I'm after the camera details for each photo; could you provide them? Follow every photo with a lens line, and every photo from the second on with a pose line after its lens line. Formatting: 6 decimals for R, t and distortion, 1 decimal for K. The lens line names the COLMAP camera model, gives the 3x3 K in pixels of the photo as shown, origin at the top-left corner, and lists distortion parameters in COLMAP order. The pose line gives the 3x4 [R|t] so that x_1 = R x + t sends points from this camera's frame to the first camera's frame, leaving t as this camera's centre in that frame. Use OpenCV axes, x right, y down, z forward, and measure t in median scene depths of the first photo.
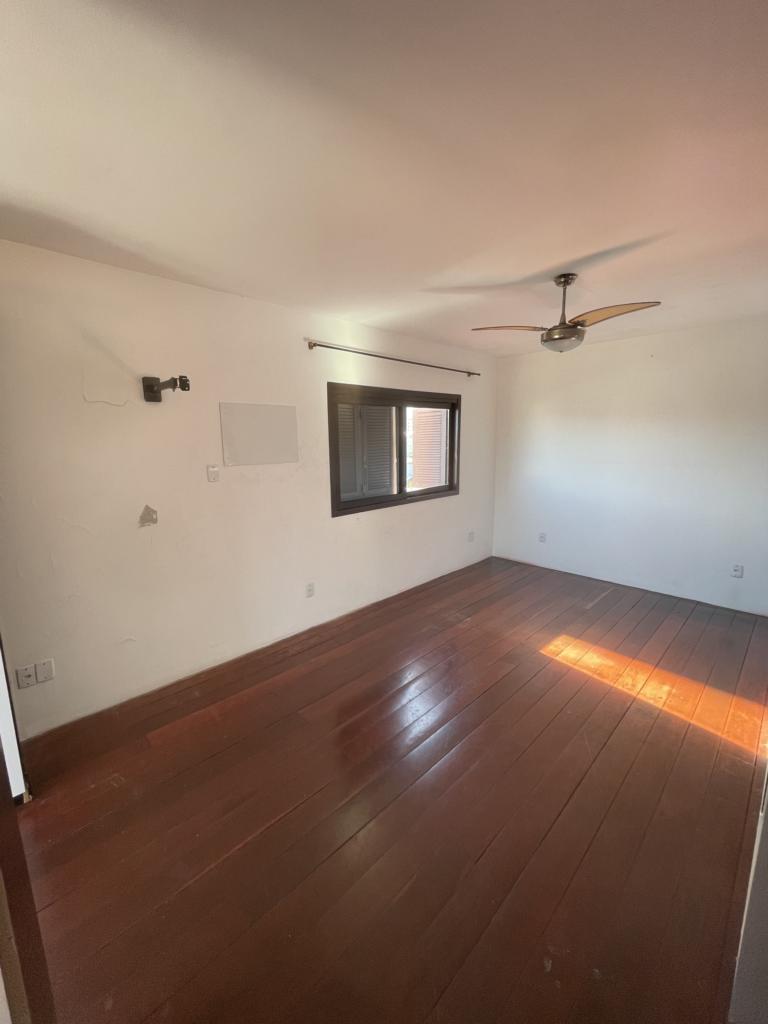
lens RADIAL K [[411.0, 0, 384.9], [0, 411.0, 510.6], [0, 0, 1]] dist [-0.003869, -0.002041]
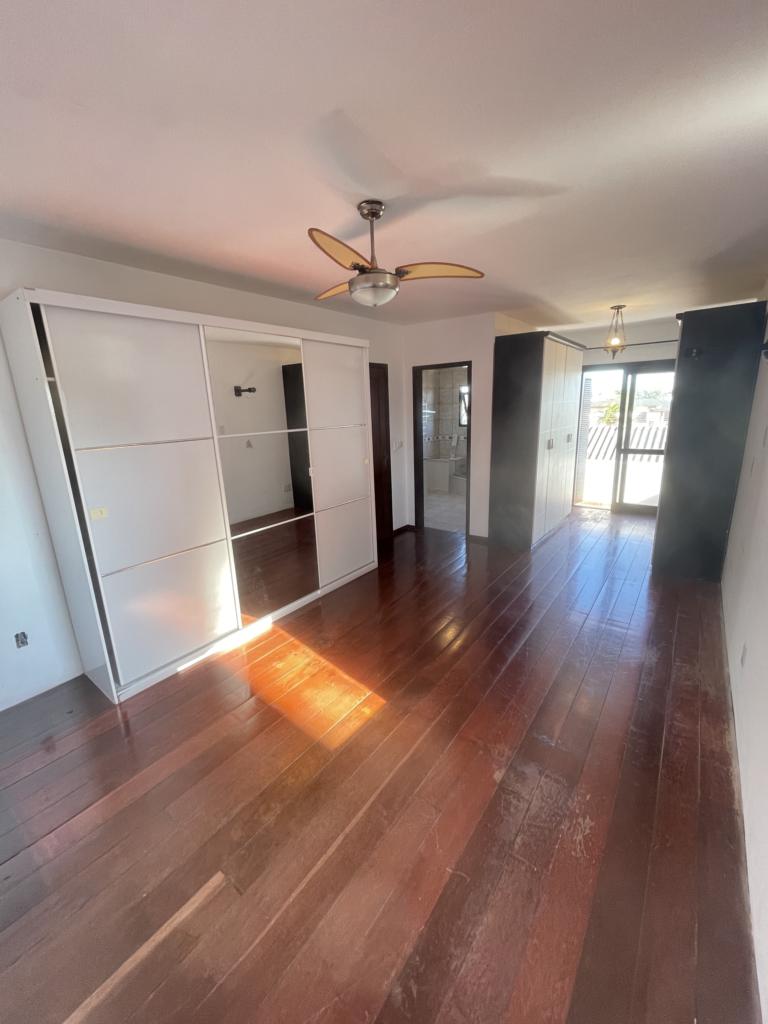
lens RADIAL K [[411.0, 0, 379.4], [0, 411.0, 508.2], [0, 0, 1]] dist [-0.003869, -0.002041]
pose [[-0.989050, 0.086094, -0.119863, 0.440047], [0.030122, 0.912873, 0.407131, -0.284921], [0.144471, 0.399062, -0.905471, 1.510628]]
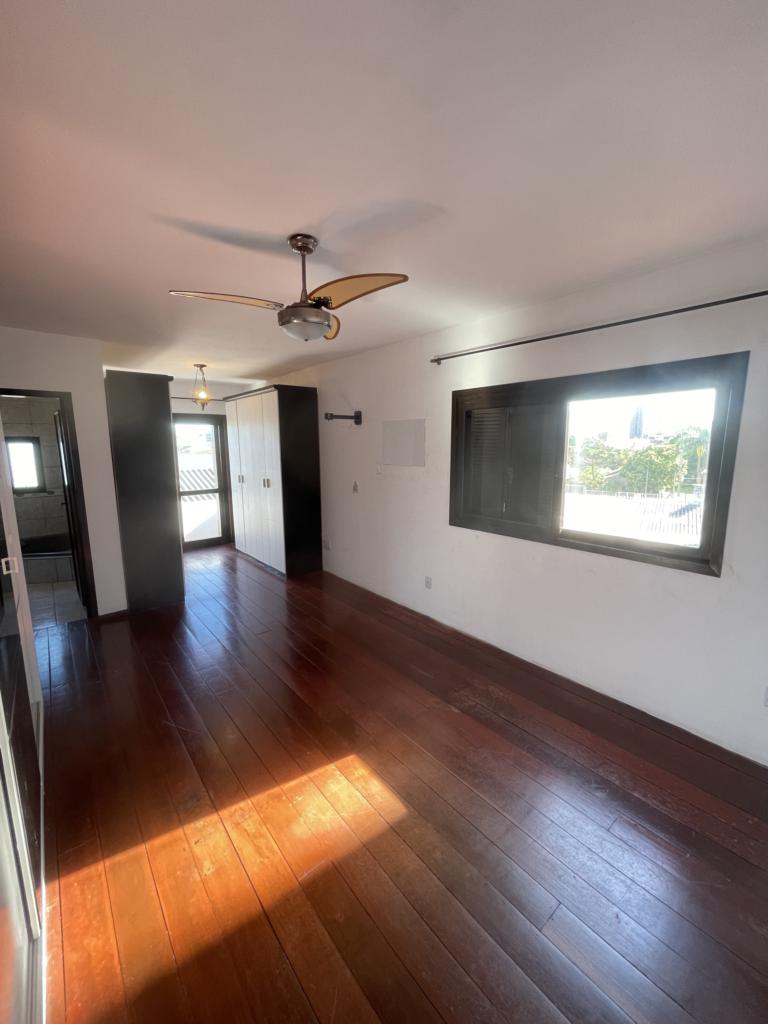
lens RADIAL K [[411.0, 0, 382.0], [0, 411.0, 512.0], [0, 0, 1]] dist [-0.003869, -0.002041]
pose [[-0.090003, 0.179513, -0.979630, 0.969178], [-0.172139, 0.966014, 0.192833, -0.200512], [0.980952, 0.185988, -0.056043, 0.990355]]
